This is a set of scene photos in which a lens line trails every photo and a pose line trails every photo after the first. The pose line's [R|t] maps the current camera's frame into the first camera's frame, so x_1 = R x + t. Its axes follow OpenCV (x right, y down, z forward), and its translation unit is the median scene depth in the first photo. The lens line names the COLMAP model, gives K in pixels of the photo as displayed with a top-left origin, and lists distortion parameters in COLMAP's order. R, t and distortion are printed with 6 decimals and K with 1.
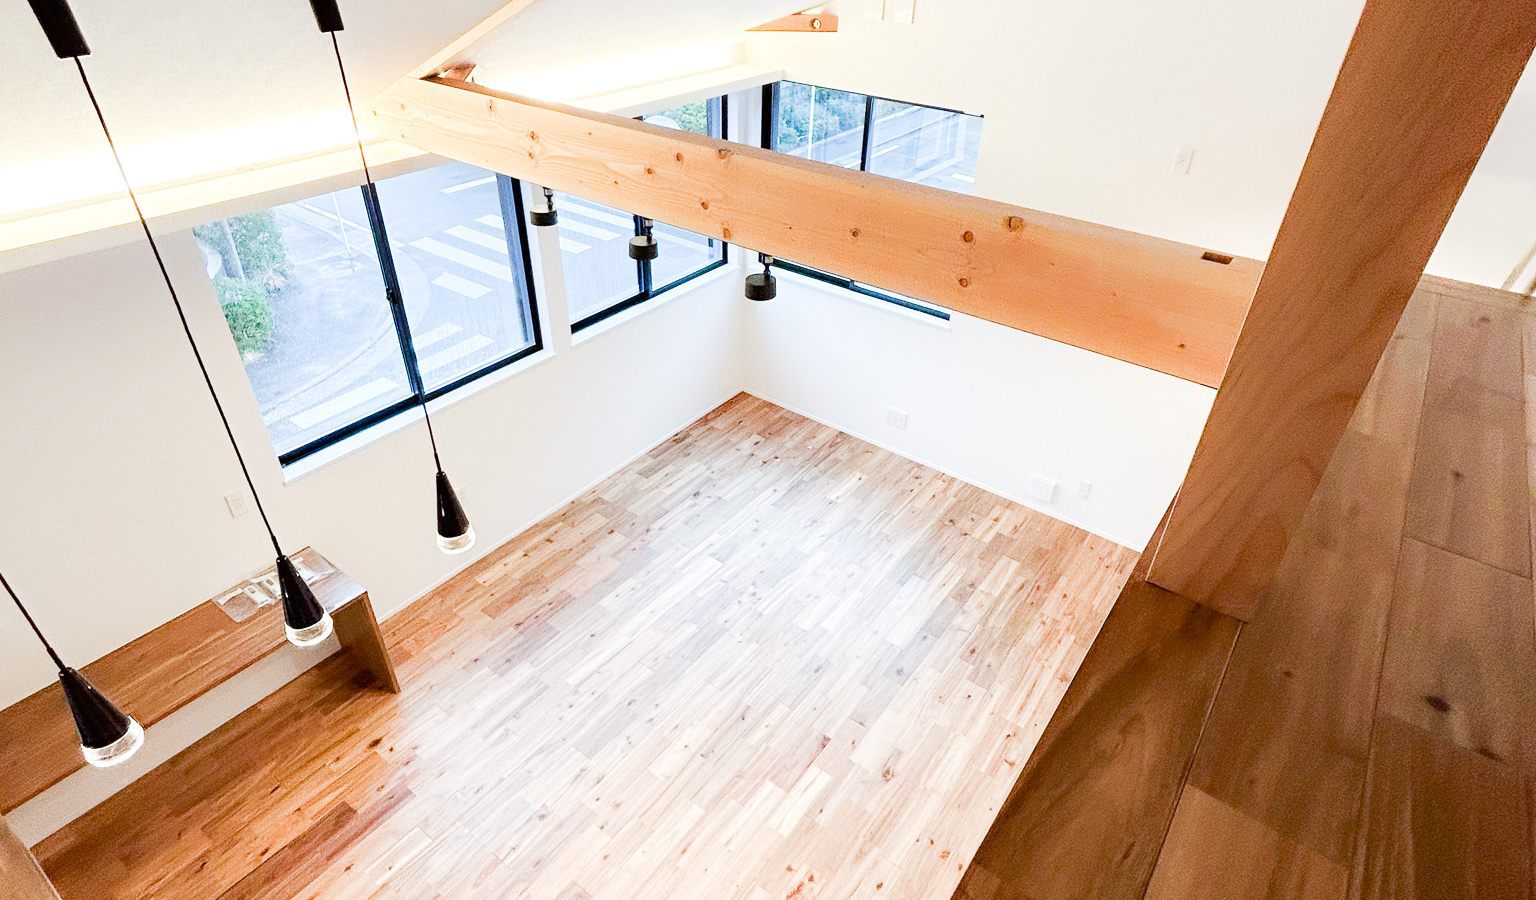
lens RADIAL K [[828.3, 0, 769.8], [0, 828.3, 446.0], [0, 0, 1]] dist [-0.006391, 0.000937]
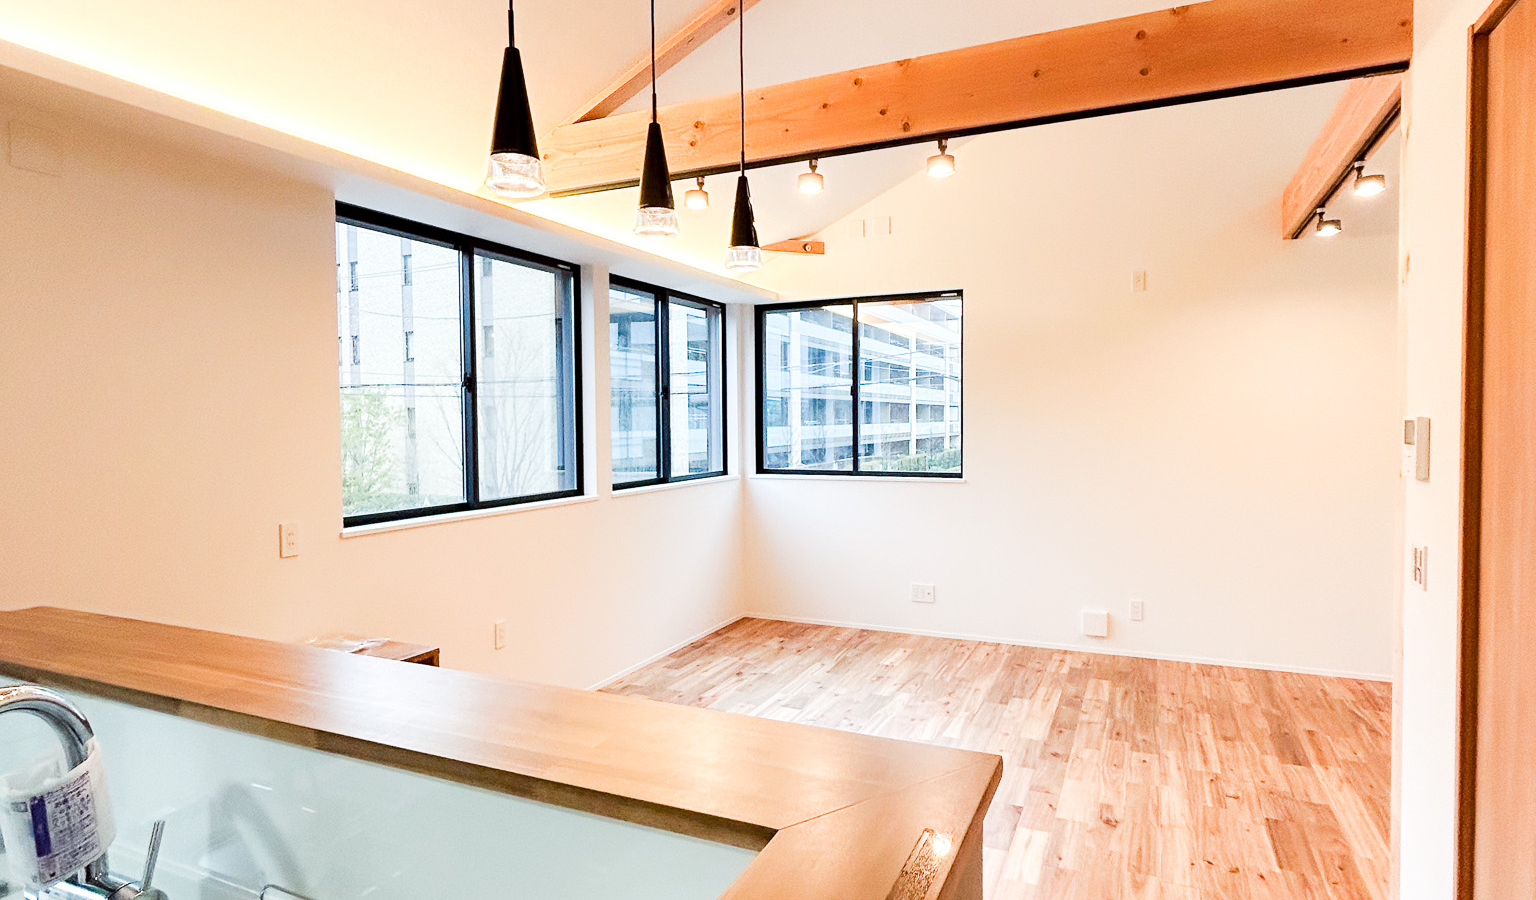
lens RADIAL K [[828.3, 0, 767.5], [0, 828.3, 443.9], [0, 0, 1]] dist [-0.006391, 0.000937]
pose [[0.979396, -0.042177, 0.197496, -0.241557], [0.141724, 0.840227, -0.523386, 0.344864], [-0.143866, 0.540592, 0.828892, 0.143189]]
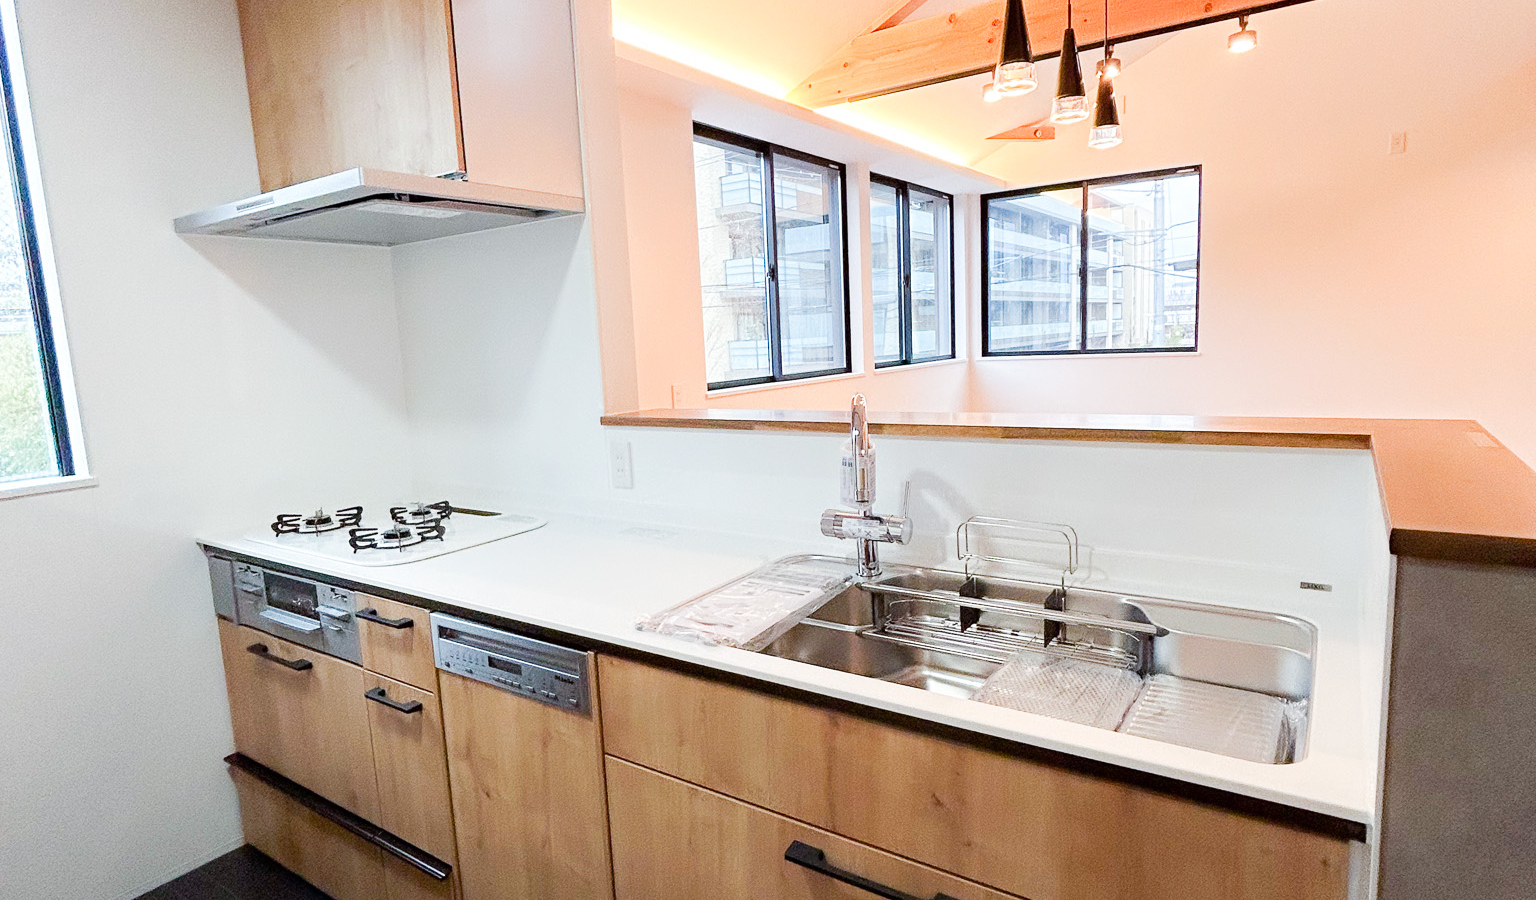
lens RADIAL K [[828.3, 0, 771.0], [0, 828.3, 458.1], [0, 0, 1]] dist [-0.006391, 0.000937]
pose [[0.996814, -0.077101, 0.020425, -0.392226], [0.078339, 0.898271, -0.432404, 0.425263], [0.014992, 0.432626, 0.901449, 0.064926]]
